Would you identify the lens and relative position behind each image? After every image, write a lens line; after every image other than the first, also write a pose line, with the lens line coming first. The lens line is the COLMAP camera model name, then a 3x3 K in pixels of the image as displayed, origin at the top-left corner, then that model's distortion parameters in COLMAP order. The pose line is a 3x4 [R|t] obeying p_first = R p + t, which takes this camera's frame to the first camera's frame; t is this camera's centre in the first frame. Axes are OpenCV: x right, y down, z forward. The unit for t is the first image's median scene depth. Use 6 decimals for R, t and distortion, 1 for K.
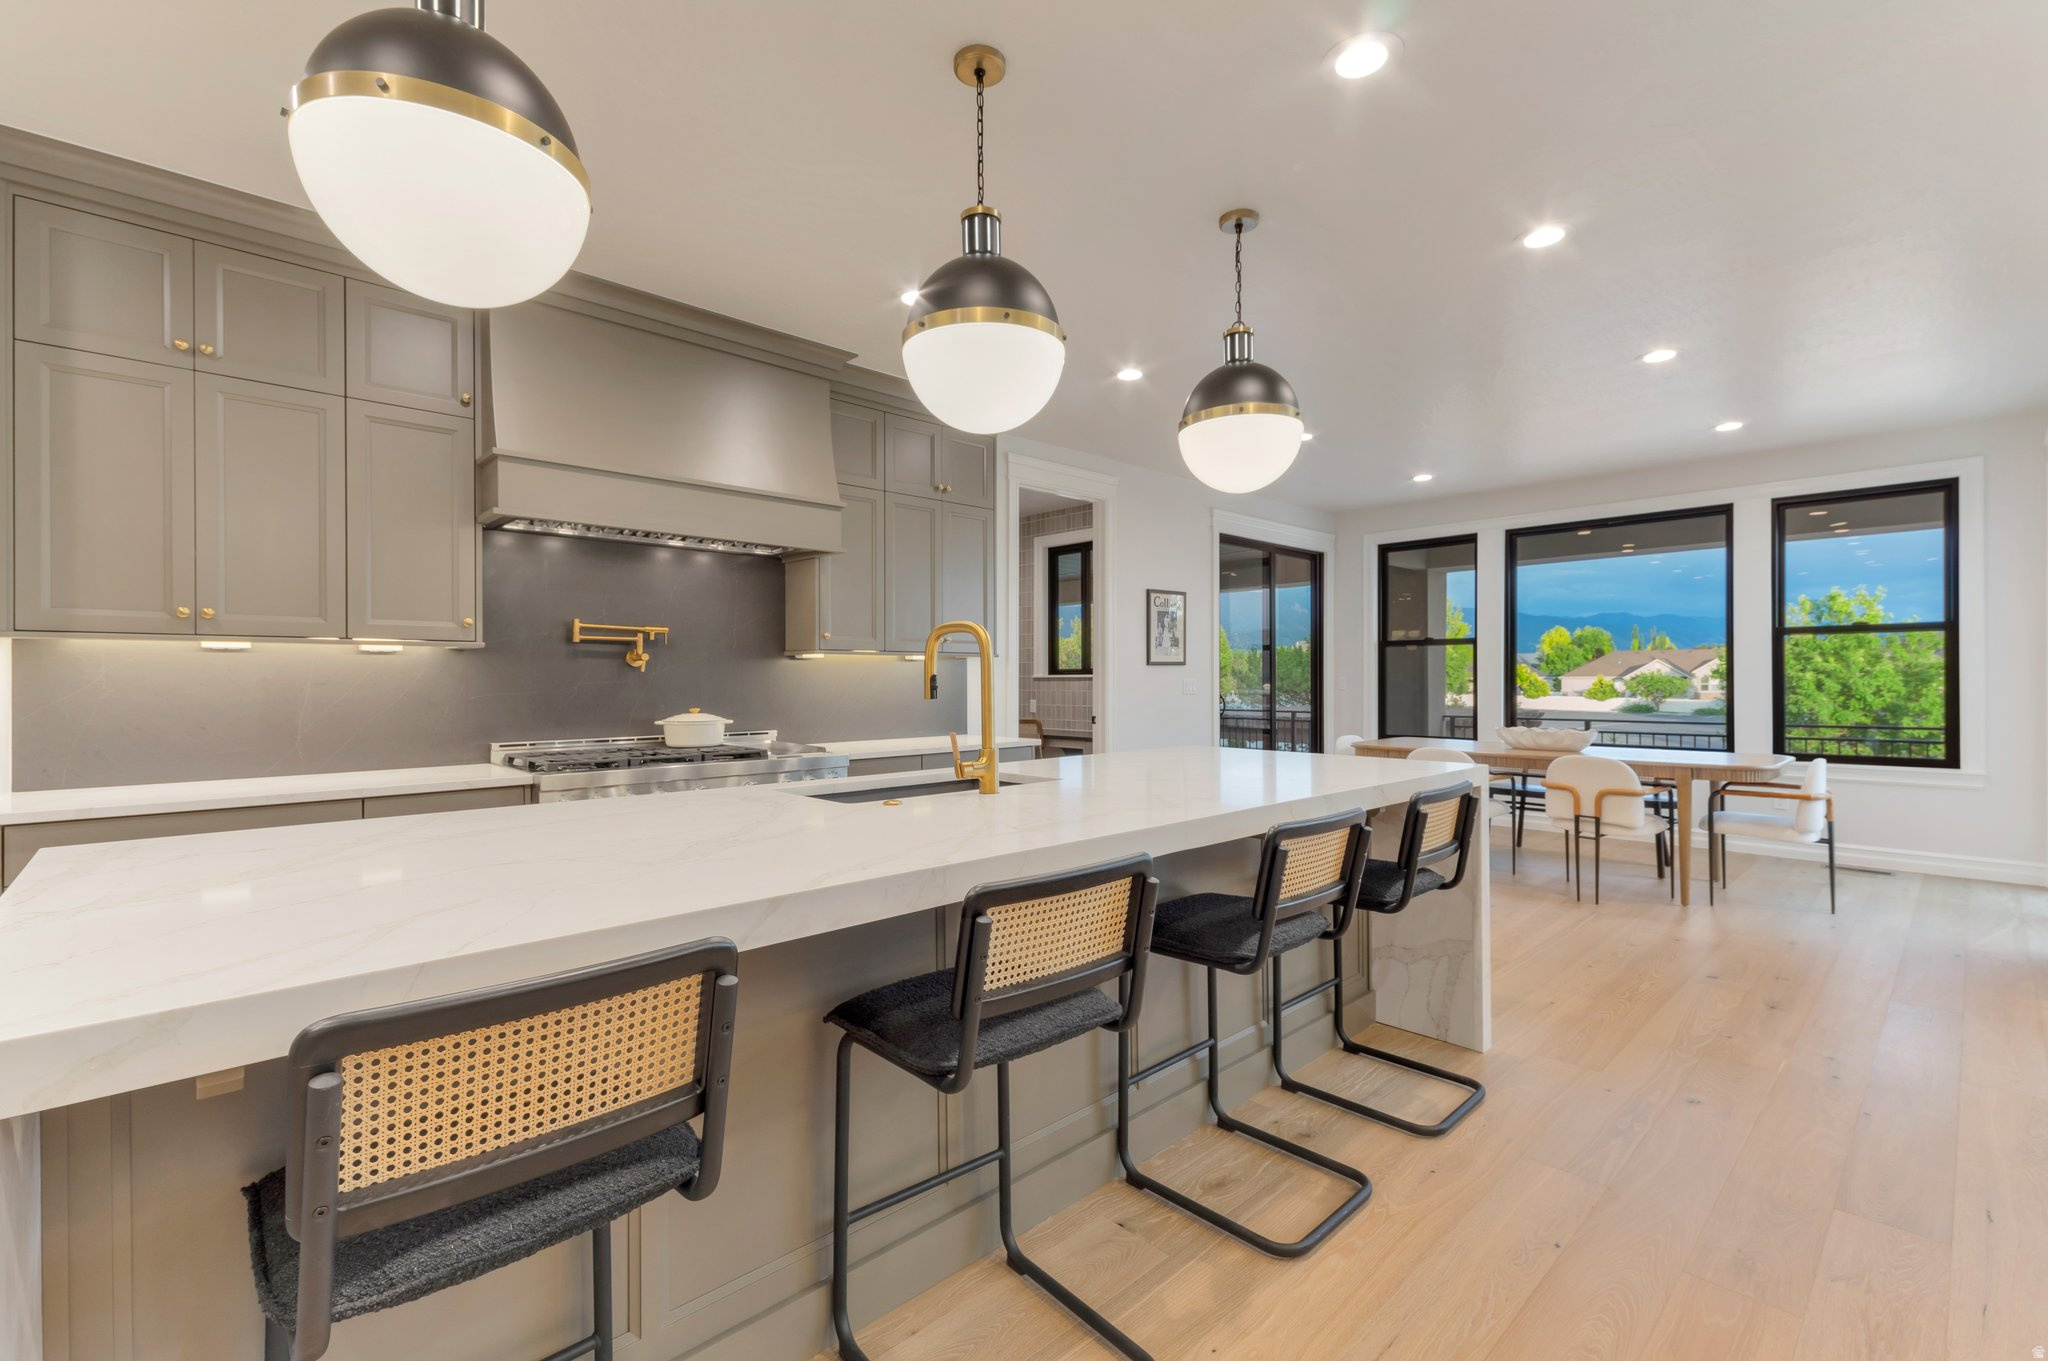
lens RADIAL K [[901.5, 0, 1012.0], [0, 901.5, 678.3], [0, 0, 1]] dist [0.021253, -0.001591]
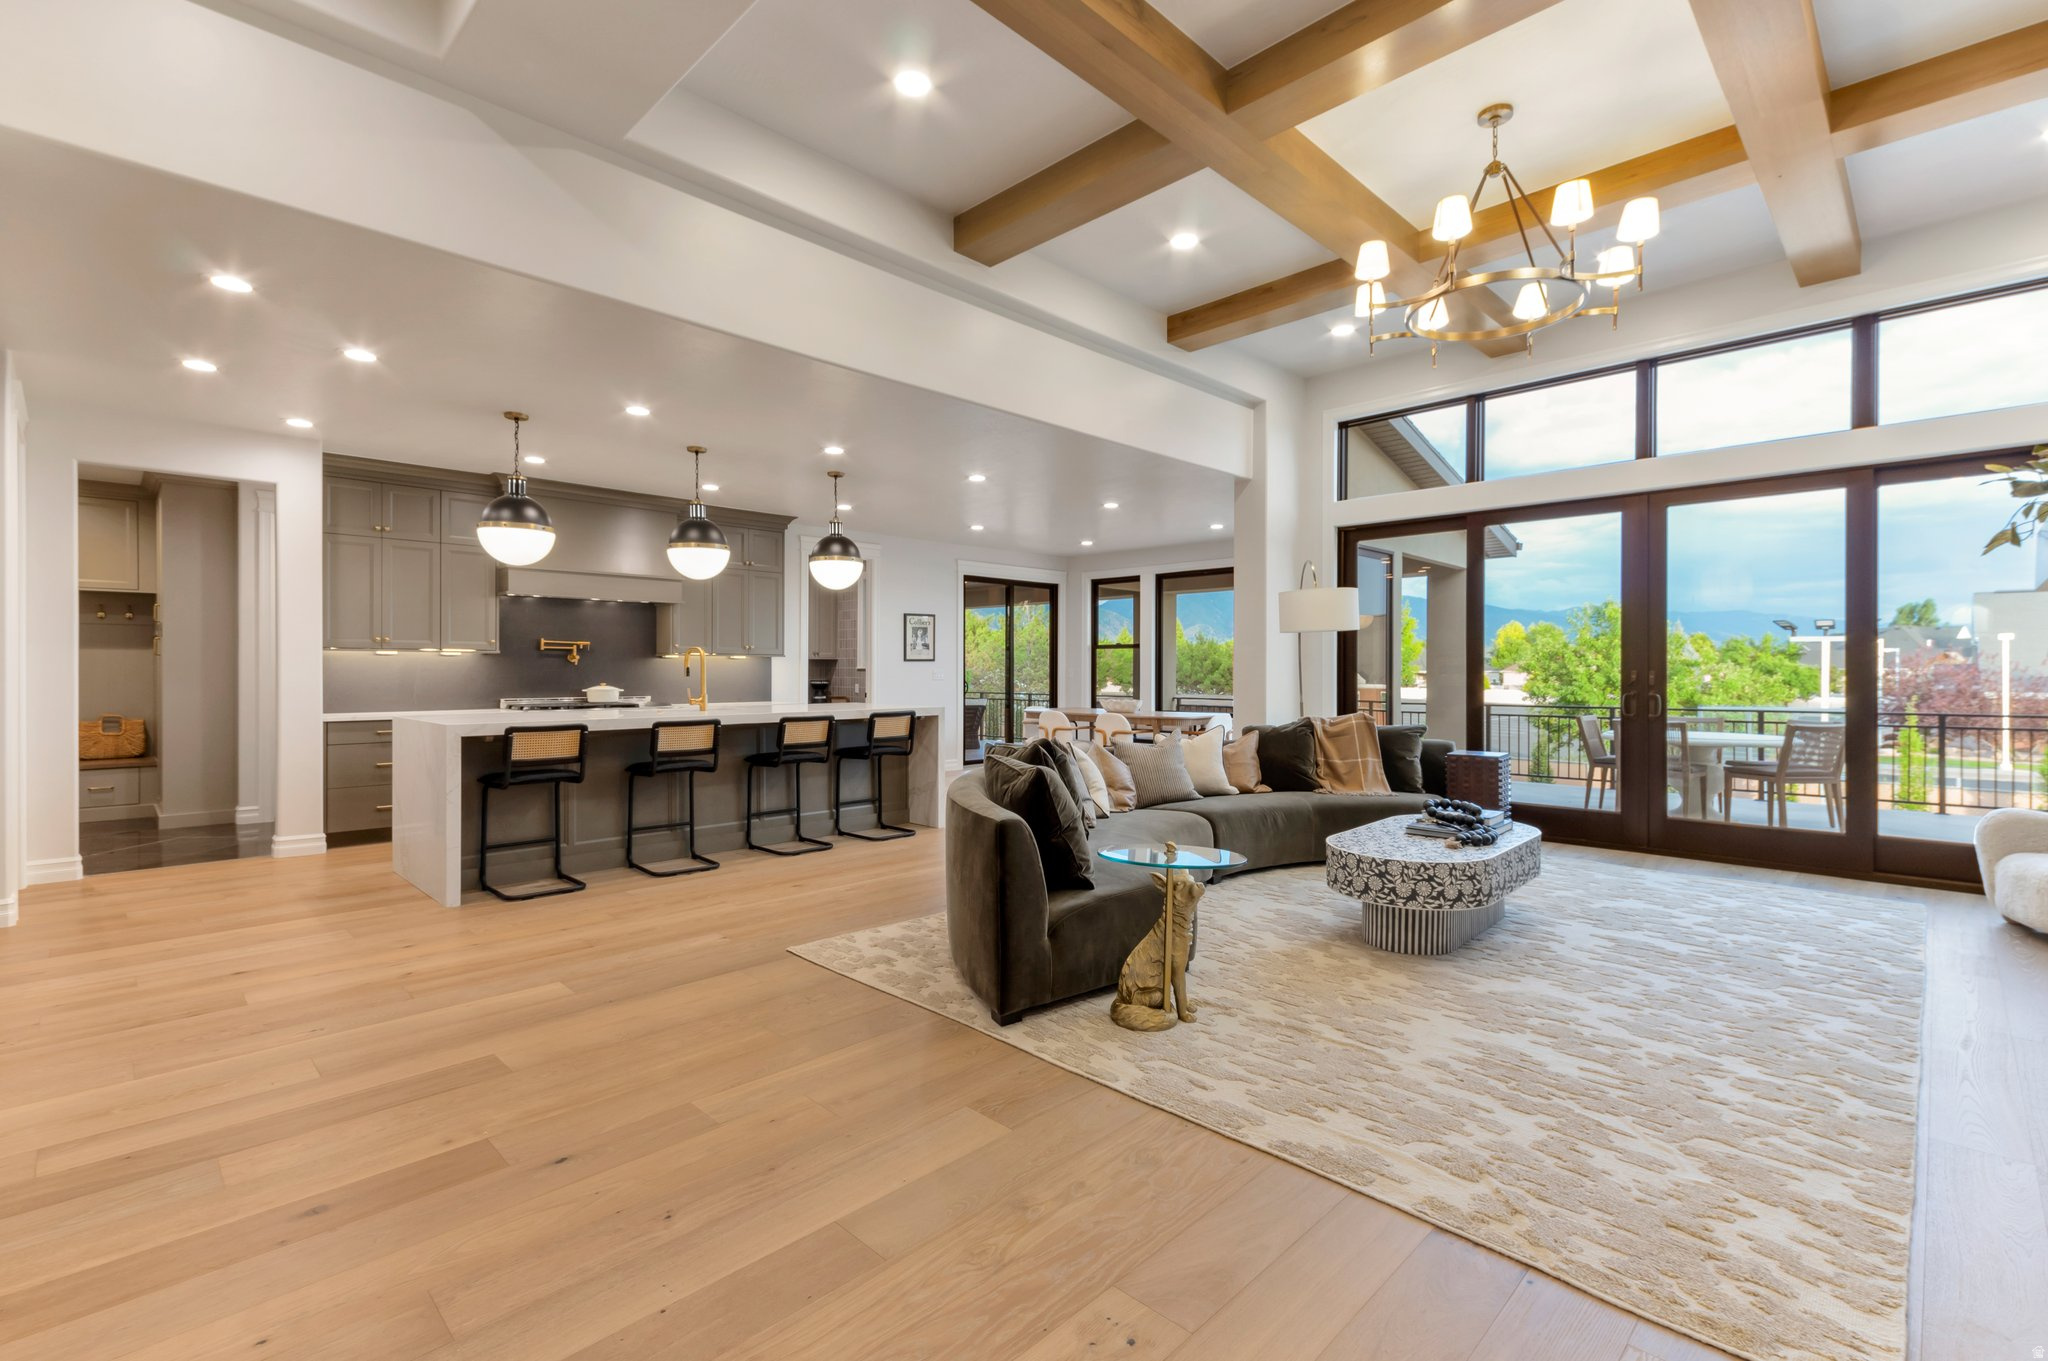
lens RADIAL K [[901.5, 0, 1018.4], [0, 901.5, 666.6], [0, 0, 1]] dist [0.021253, -0.001591]
pose [[0.998729, 0.002847, 0.050313, 0.313170], [-0.002591, 0.999983, -0.005134, 0.003909], [-0.050327, 0.004998, 0.998720, -0.702671]]
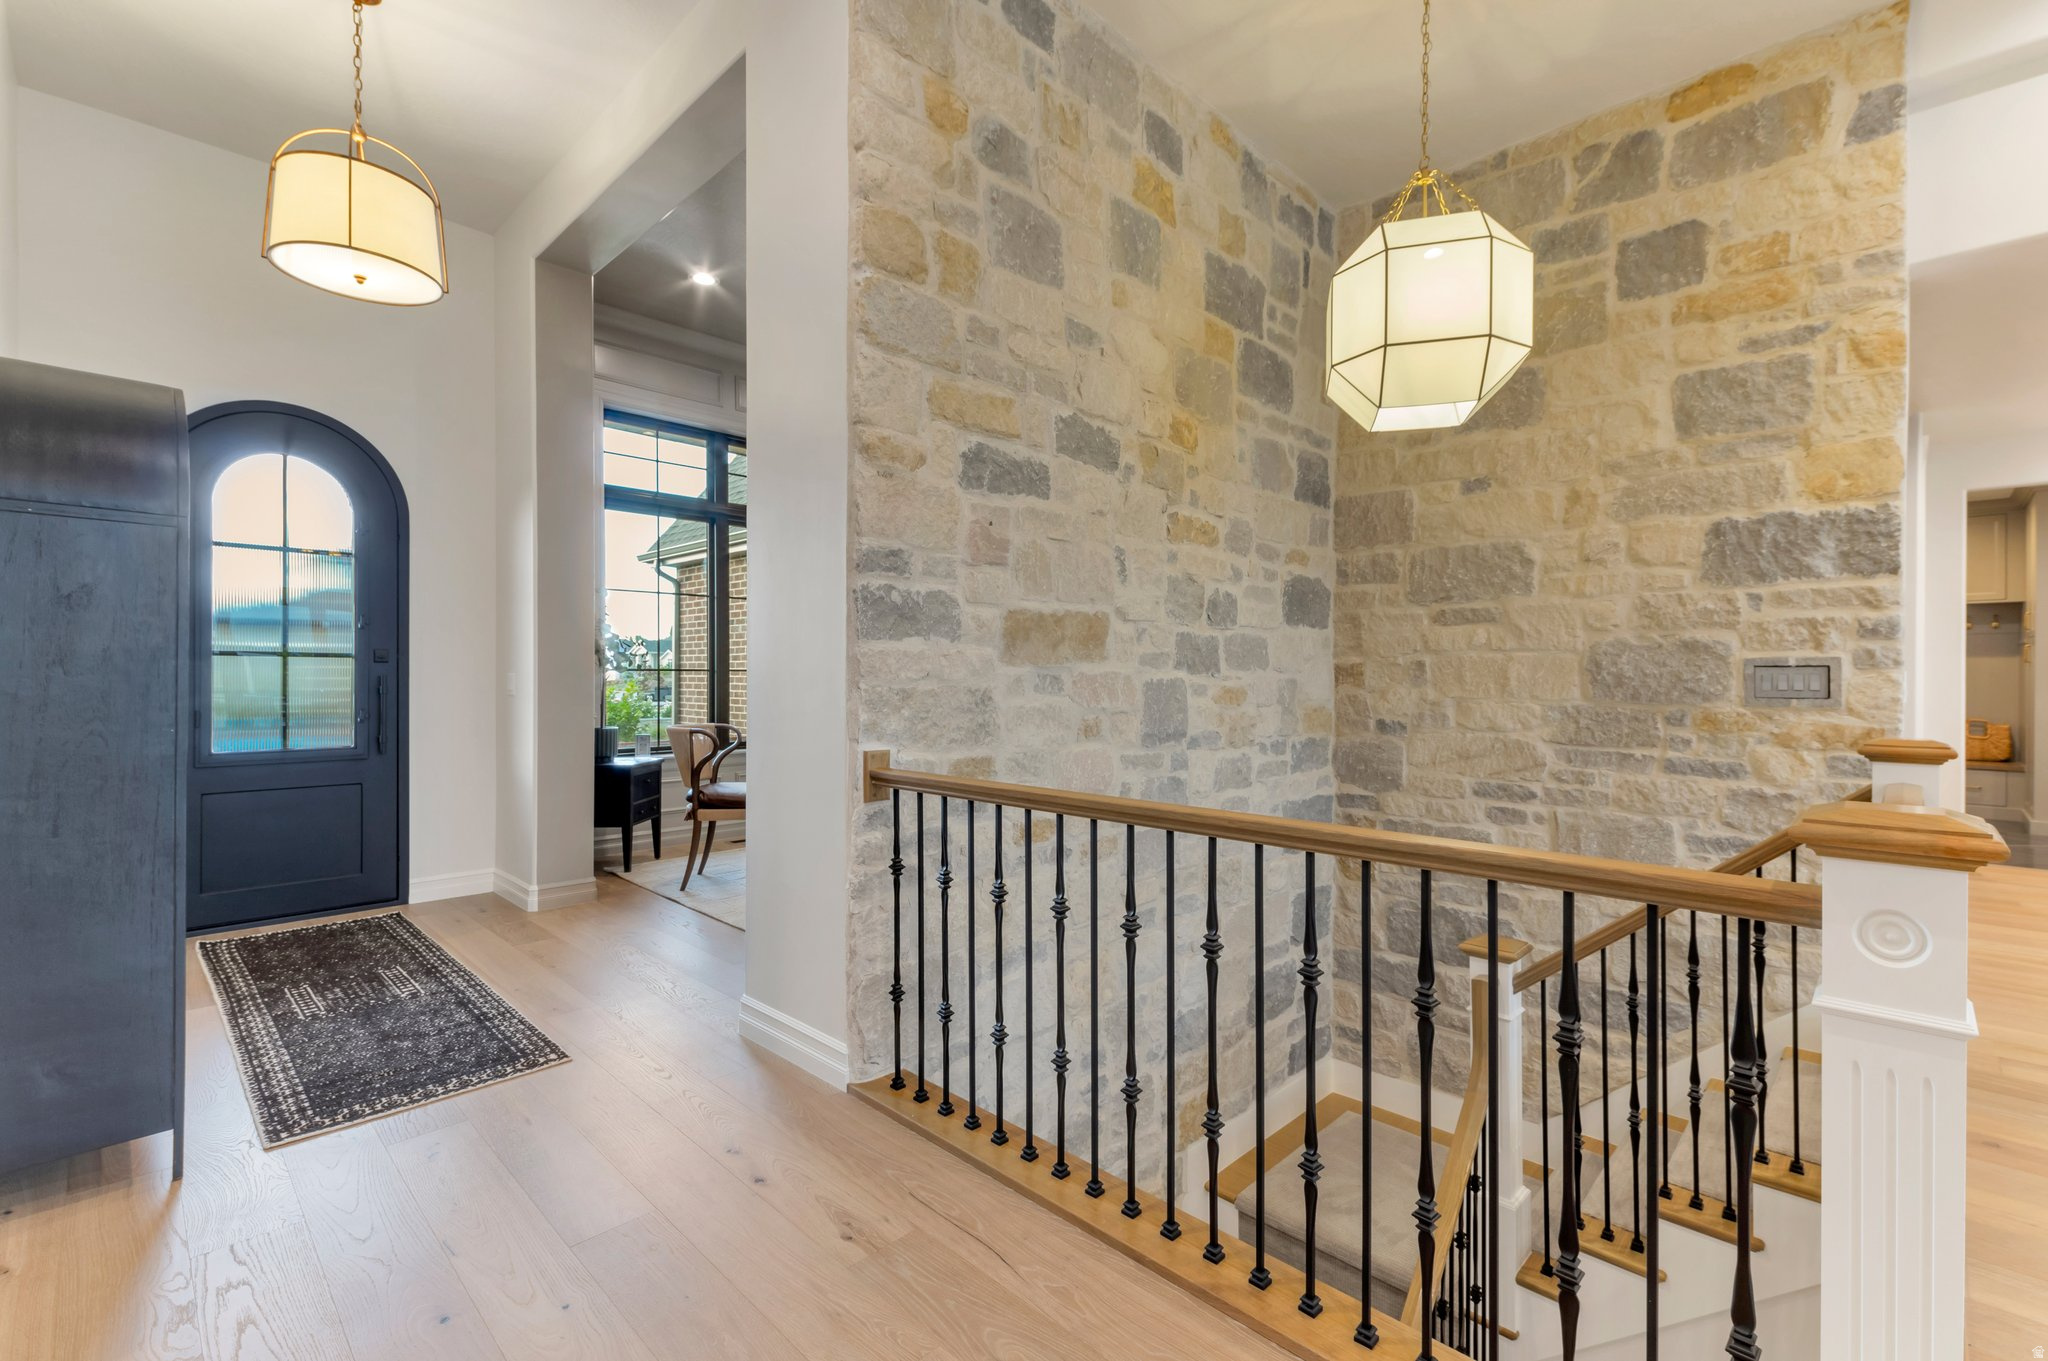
lens RADIAL K [[901.5, 0, 1035.8], [0, 901.5, 680.5], [0, 0, 1]] dist [0.021253, -0.001591]
pose [[0.069370, 0.008568, -0.997554, 0.372509], [-0.004305, 0.999956, 0.008290, 0.005812], [0.997582, 0.003719, 0.069404, -0.837323]]
